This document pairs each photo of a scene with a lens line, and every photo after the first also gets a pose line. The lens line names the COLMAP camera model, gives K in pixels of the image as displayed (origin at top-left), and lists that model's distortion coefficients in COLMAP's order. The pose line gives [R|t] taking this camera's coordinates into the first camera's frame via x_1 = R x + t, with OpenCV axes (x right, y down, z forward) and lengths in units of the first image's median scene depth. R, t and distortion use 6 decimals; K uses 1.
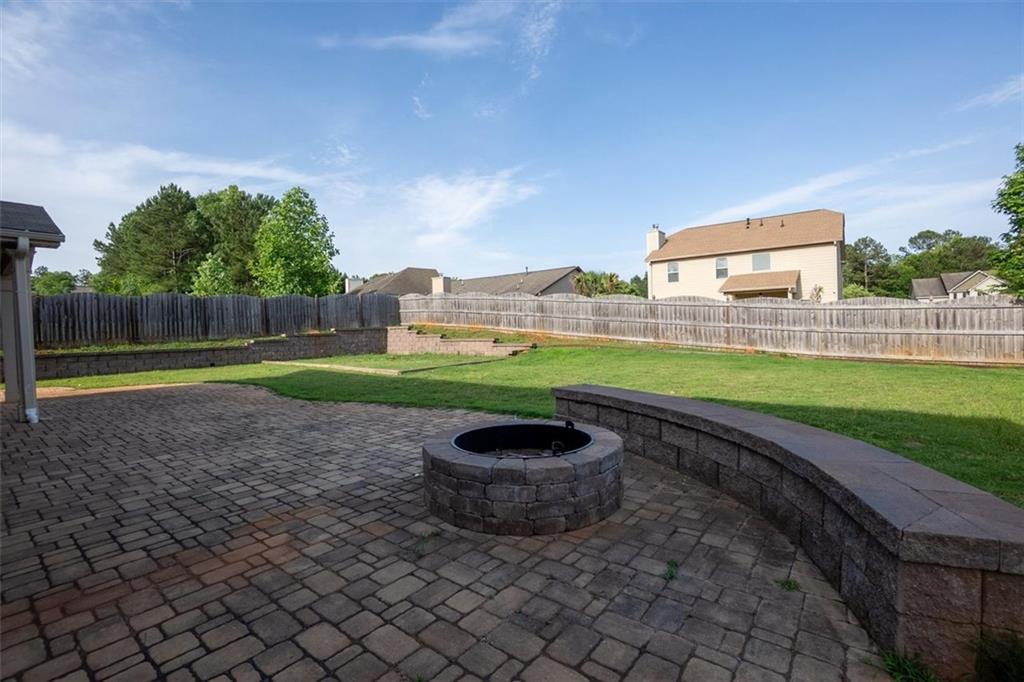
lens RADIAL K [[459.5, 0, 512.0], [0, 459.5, 341.0], [0, 0, 1]] dist [-0.001703, -0.000154]
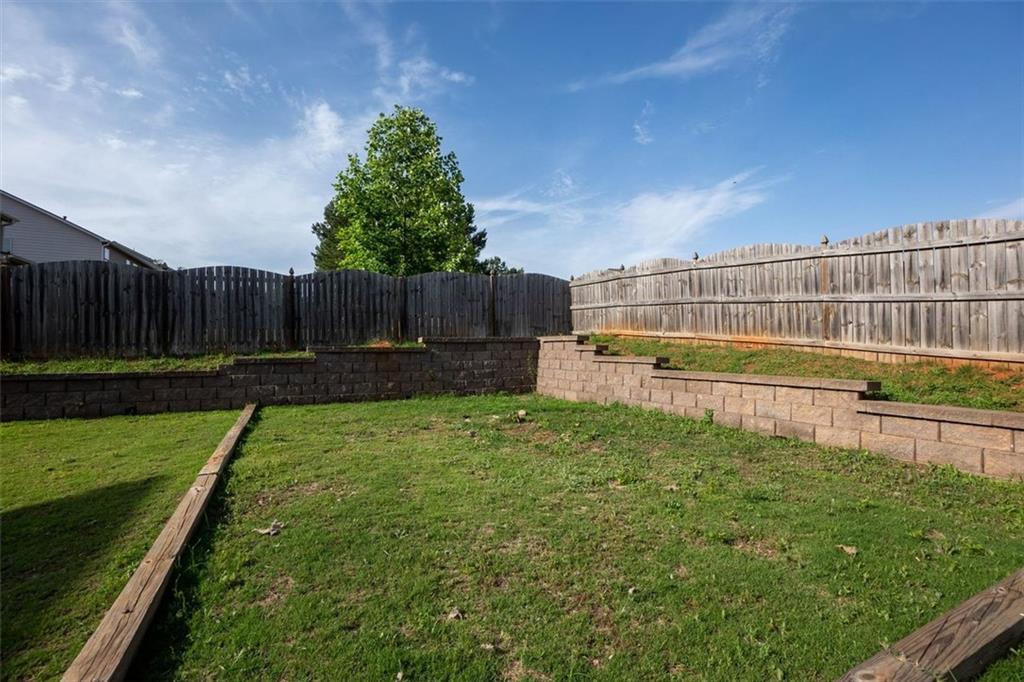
lens RADIAL K [[459.5, 0, 512.0], [0, 459.5, 341.0], [0, 0, 1]] dist [-0.001703, -0.000154]
pose [[0.901790, 0.016406, -0.431862, -0.099600], [-0.031435, 0.999122, -0.027687, -0.013864], [0.431029, 0.038544, 0.901515, 0.621995]]
